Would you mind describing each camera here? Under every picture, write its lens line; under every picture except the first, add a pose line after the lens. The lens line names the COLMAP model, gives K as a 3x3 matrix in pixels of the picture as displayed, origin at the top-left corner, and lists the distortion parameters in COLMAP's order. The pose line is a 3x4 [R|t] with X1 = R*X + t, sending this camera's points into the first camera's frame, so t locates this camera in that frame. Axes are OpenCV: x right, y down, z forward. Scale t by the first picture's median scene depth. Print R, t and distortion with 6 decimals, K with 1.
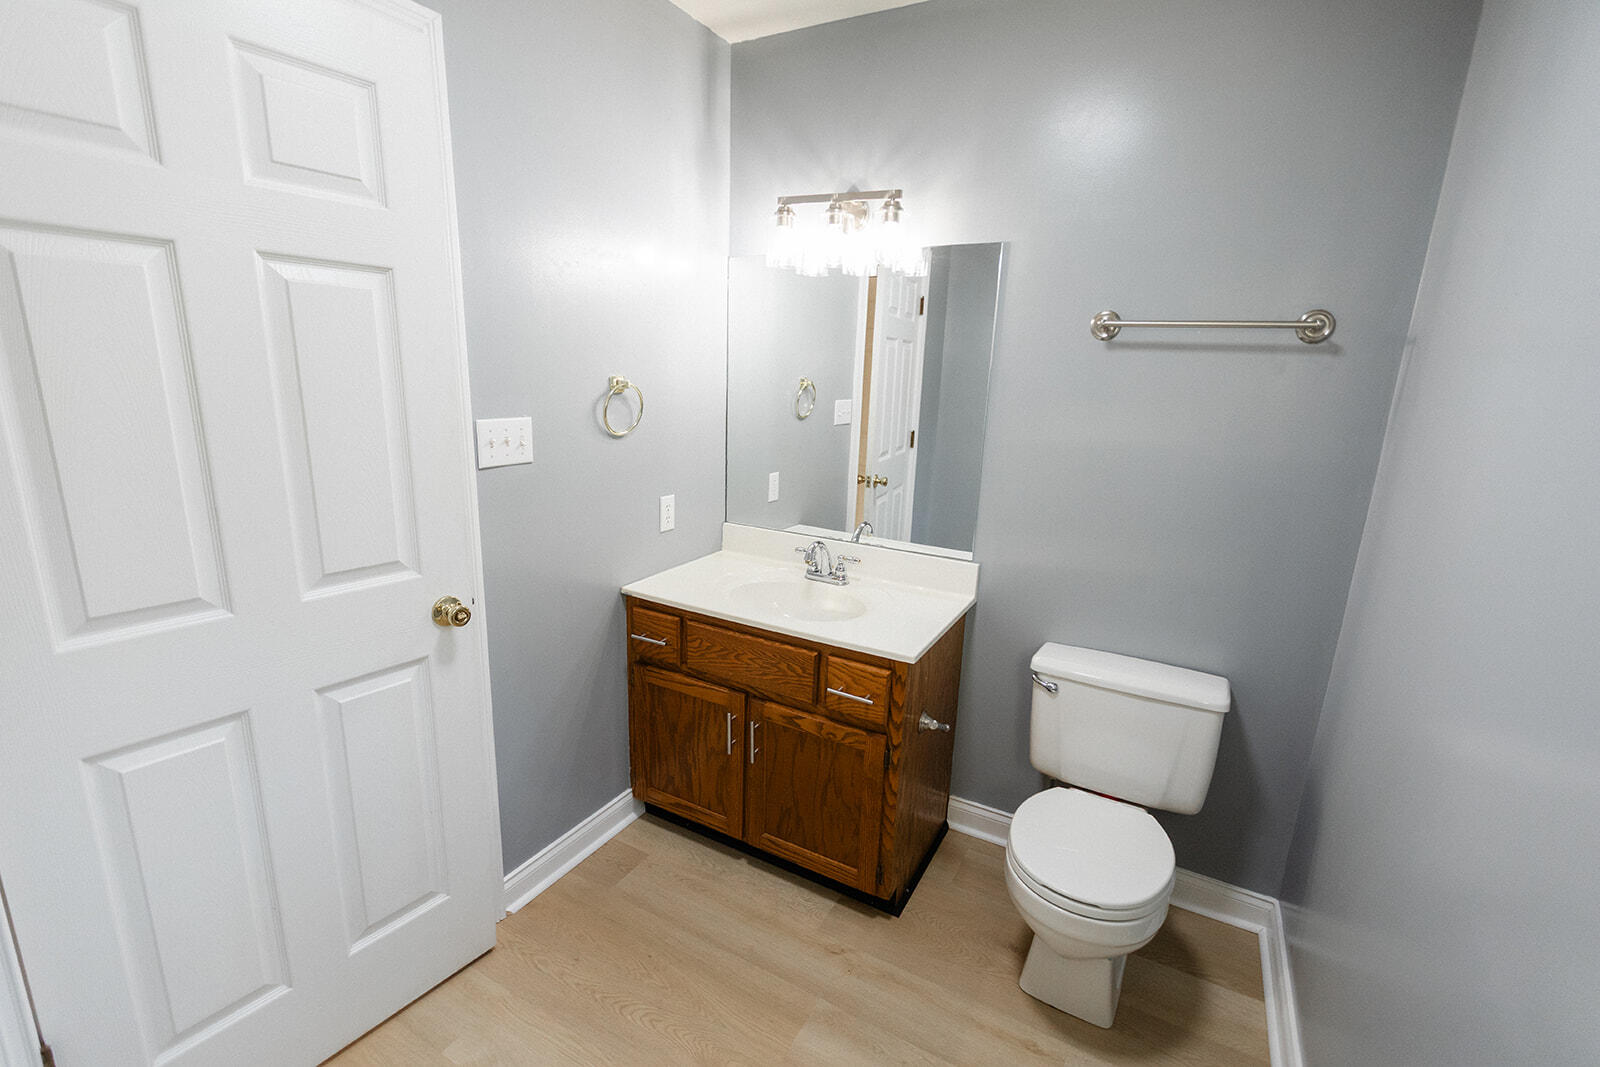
lens RADIAL K [[725.9, 0, 791.4], [0, 725.9, 539.0], [0, 0, 1]] dist [0.011180, -0.000529]
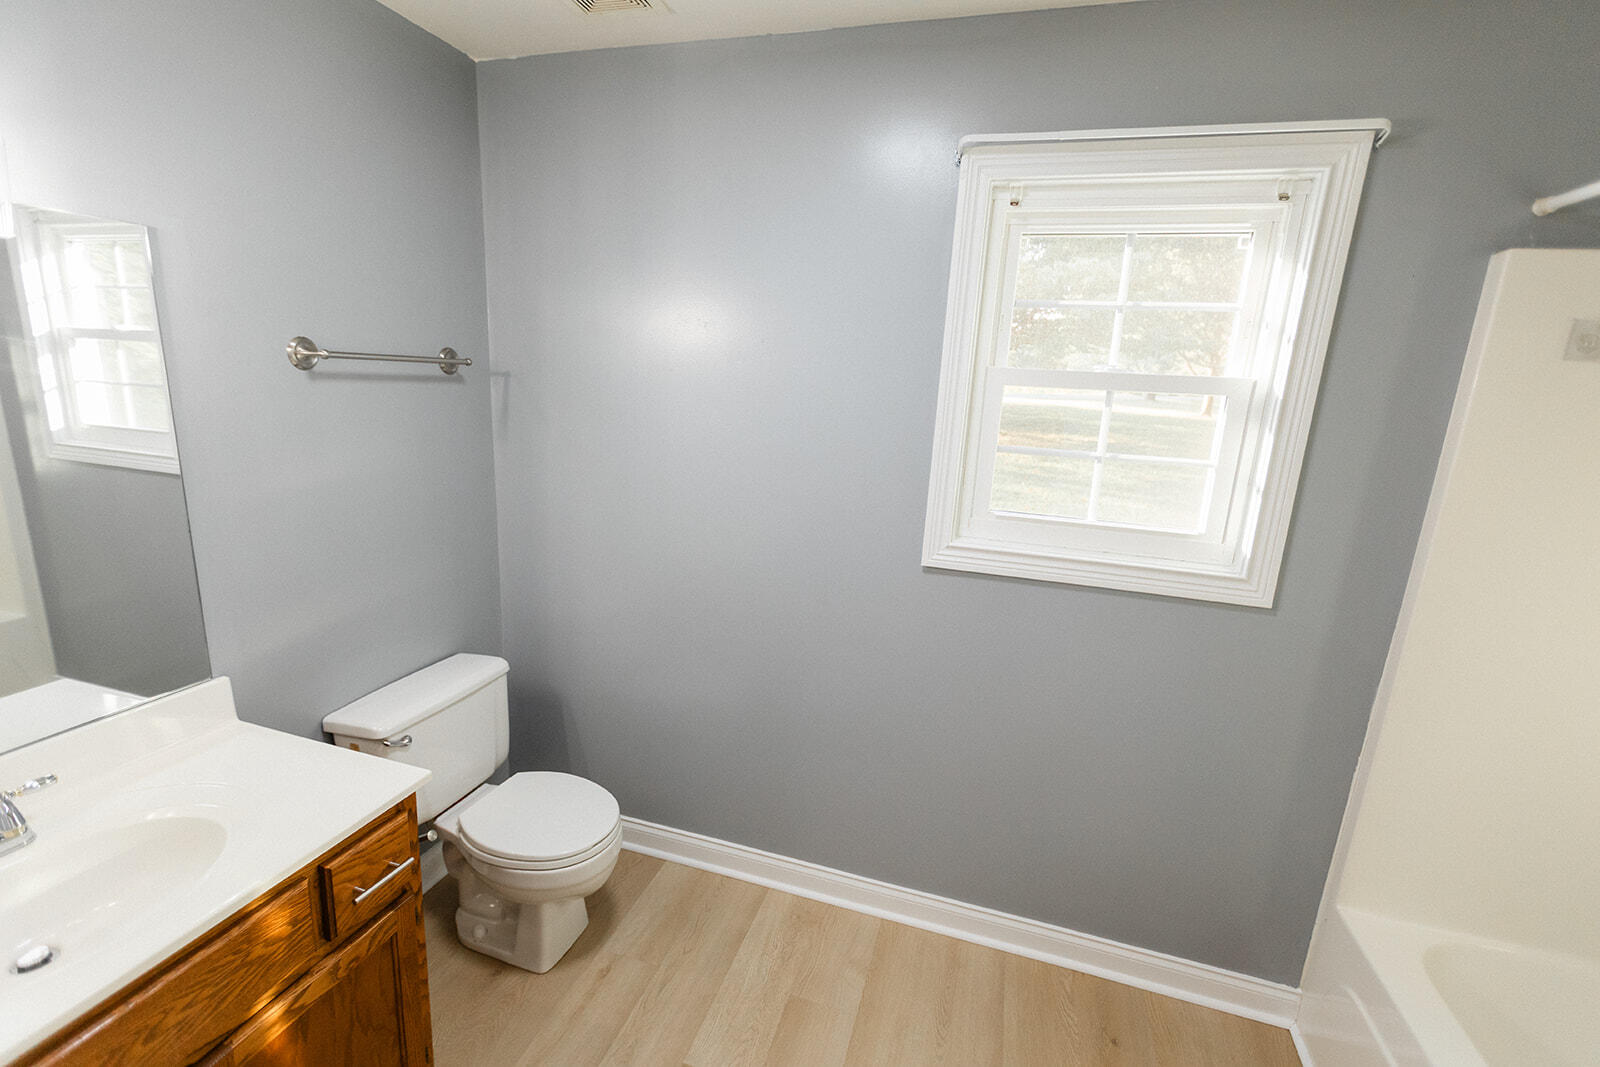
lens RADIAL K [[725.9, 0, 791.4], [0, 725.9, 539.0], [0, 0, 1]] dist [0.011180, -0.000529]
pose [[-0.209467, -0.262936, 0.941800, -0.633138], [0.176616, 0.937152, 0.300920, -0.265230], [-0.961733, 0.229370, -0.149863, 0.662692]]
